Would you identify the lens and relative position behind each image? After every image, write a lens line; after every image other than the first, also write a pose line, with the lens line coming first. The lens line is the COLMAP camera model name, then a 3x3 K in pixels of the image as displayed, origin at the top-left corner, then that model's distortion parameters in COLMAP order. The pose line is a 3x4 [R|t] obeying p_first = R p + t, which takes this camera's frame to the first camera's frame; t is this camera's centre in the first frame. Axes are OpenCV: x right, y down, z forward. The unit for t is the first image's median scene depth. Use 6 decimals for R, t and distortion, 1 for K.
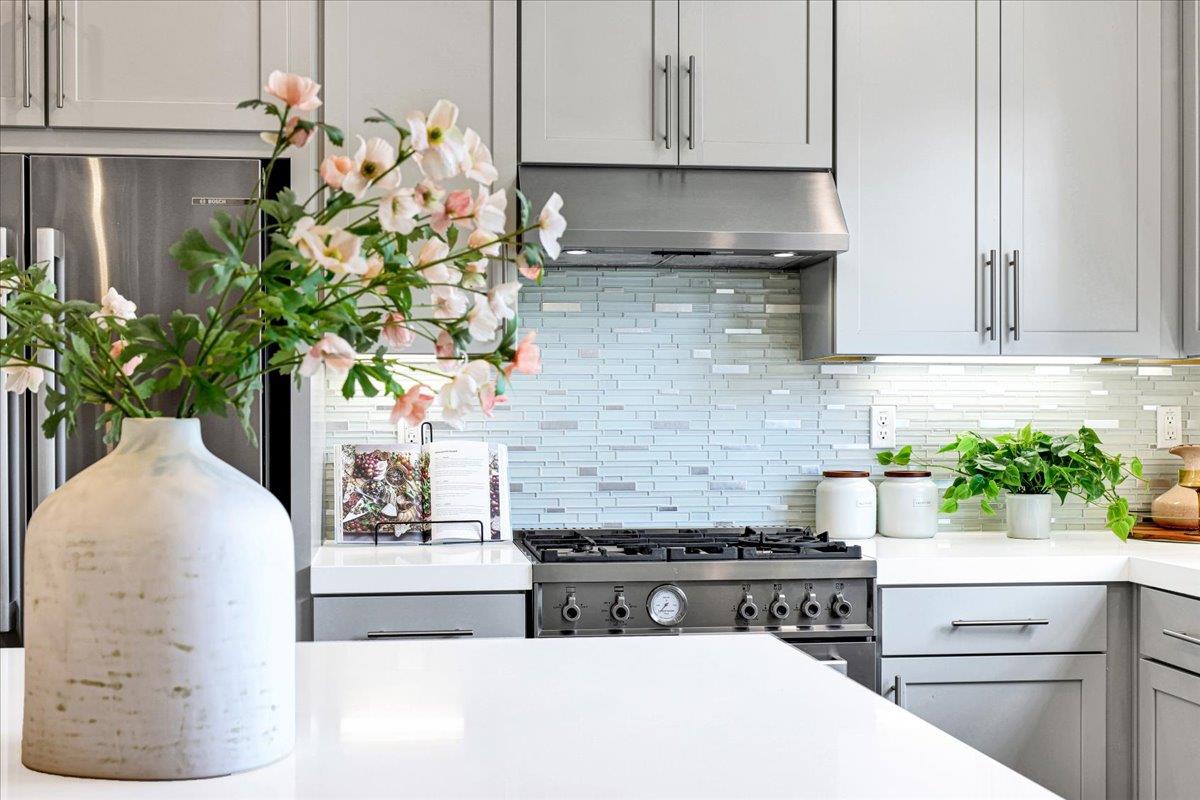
lens RADIAL K [[1466.0, 0, 589.1], [0, 1466.0, 407.3], [0, 0, 1]] dist [0.010405, 0.000000]
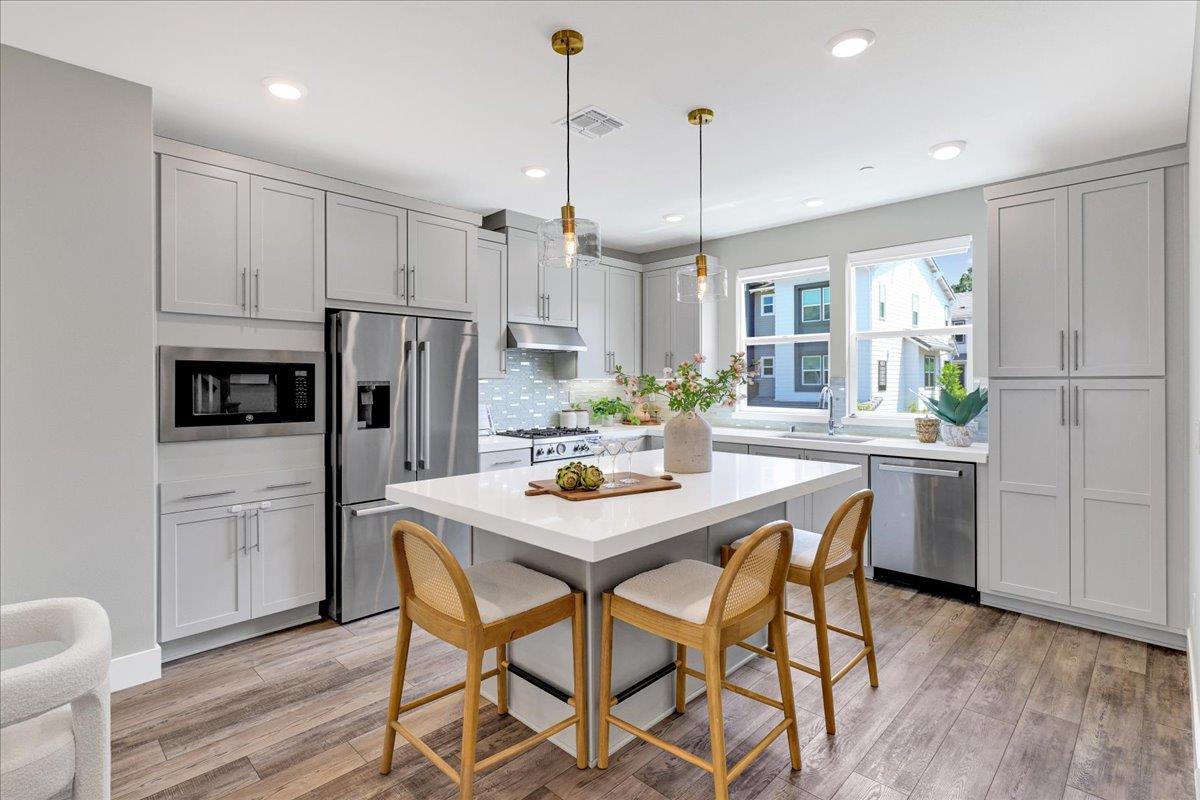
lens RADIAL K [[572.6, 0, 585.3], [0, 572.6, 382.0], [0, 0, 1]] dist [-0.006147, 0.000583]
pose [[0.798180, -0.001366, 0.602417, -0.667504], [-0.000641, 0.999995, 0.003117, -0.031049], [-0.602418, -0.002874, 0.798175, -0.148460]]
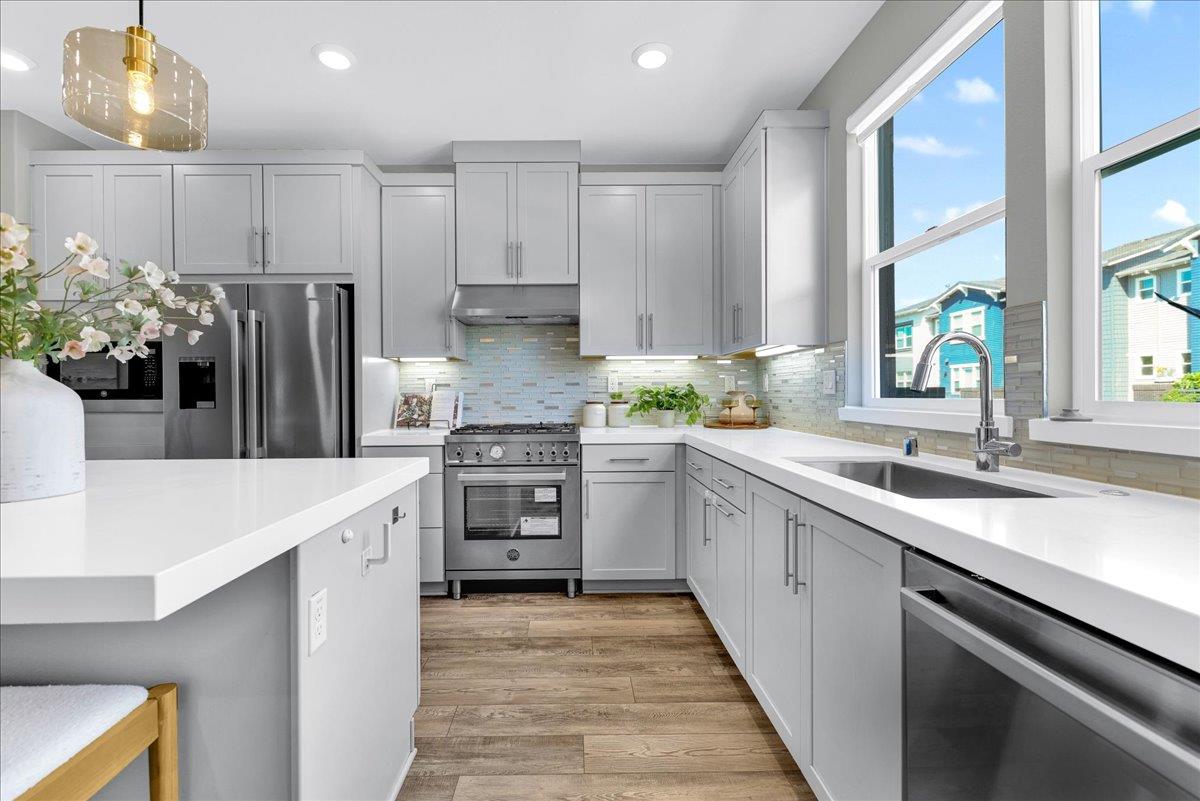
lens RADIAL K [[520.6, 0, 581.6], [0, 520.6, 394.1], [0, 0, 1]] dist [0.005508, -0.003149]
pose [[0.993248, -0.007421, -0.115776, 0.273450], [0.008220, 0.999946, 0.006432, 0.025753], [0.115722, -0.007340, 0.993255, 0.089573]]
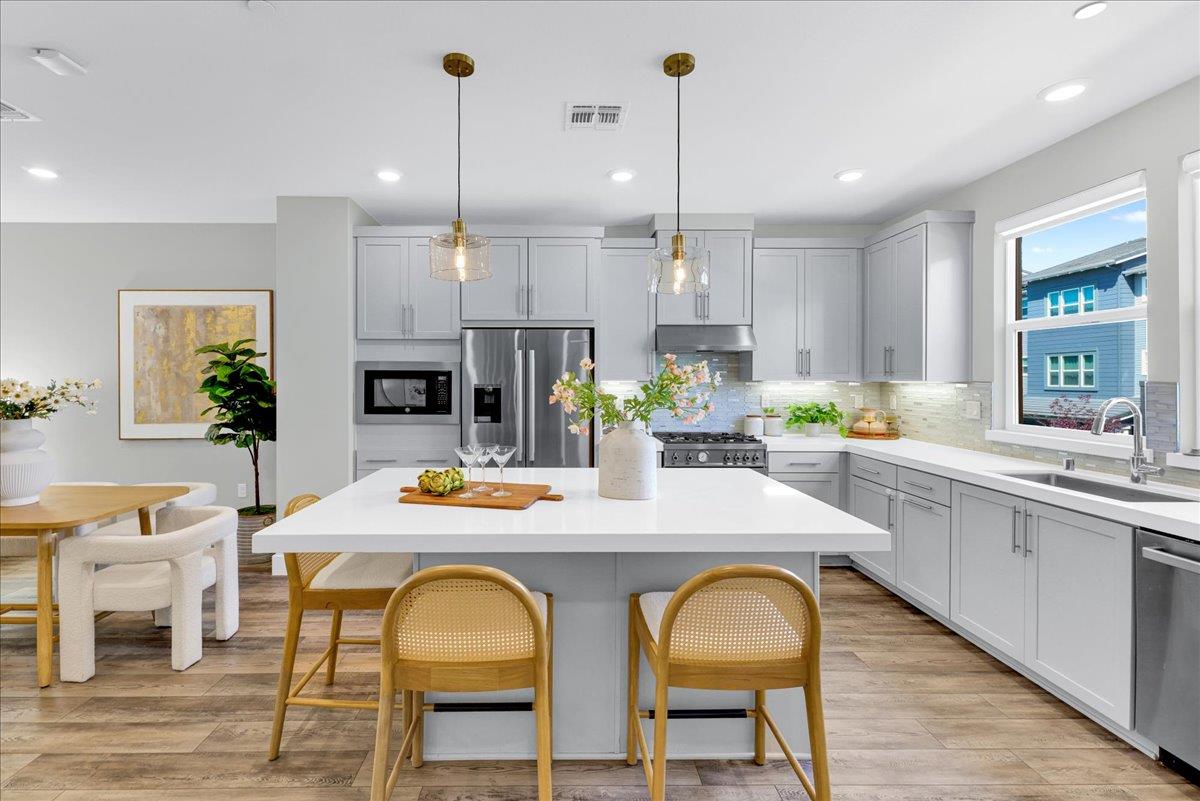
lens RADIAL K [[520.6, 0, 572.6], [0, 520.6, 380.1], [0, 0, 1]] dist [0.005508, -0.003149]
pose [[0.992528, 0.001037, -0.122014, -0.089427], [-0.000414, 0.999987, 0.005126, -0.042807], [0.122017, -0.005037, 0.992515, -0.212510]]
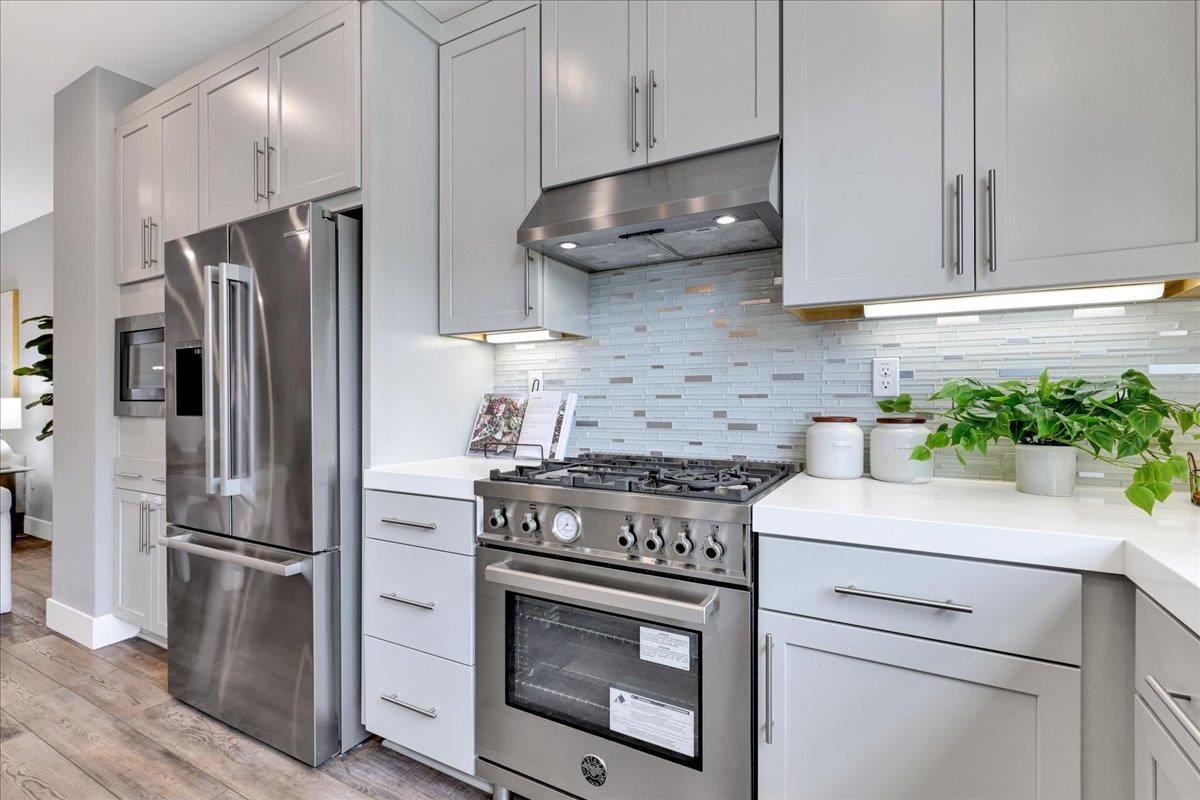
lens RADIAL K [[552.7, 0, 602.6], [0, 552.7, 397.1], [0, 0, 1]] dist [0.000008, -0.000308]
pose [[0.804874, -0.003222, -0.593437, 0.298003], [0.004890, 0.999987, 0.001203, 0.029006], [0.593425, -0.003871, 0.804880, 0.588164]]
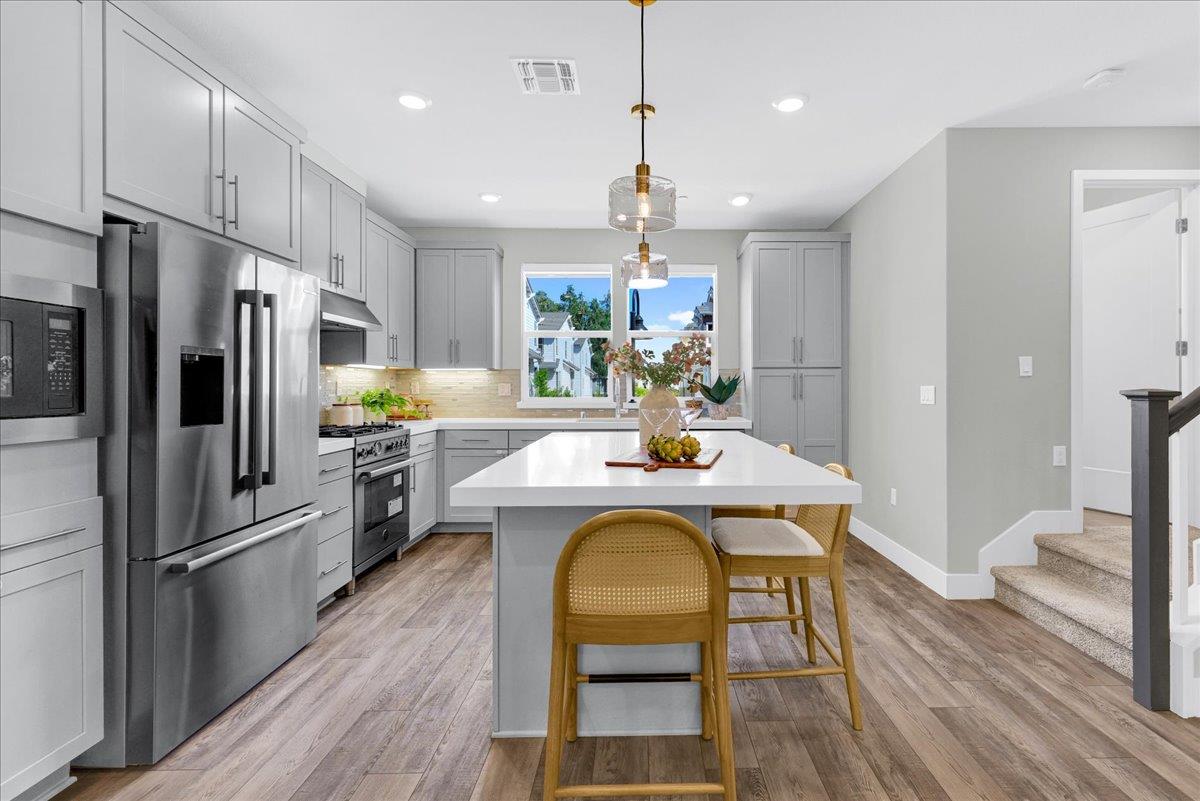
lens RADIAL K [[552.7, 0, 644.3], [0, 552.7, 384.9], [0, 0, 1]] dist [0.000008, -0.000308]
pose [[0.121347, 0.002123, 0.992608, -0.872816], [-0.003042, 0.999994, -0.001767, 0.006941], [-0.992605, -0.002805, 0.121353, 0.293353]]
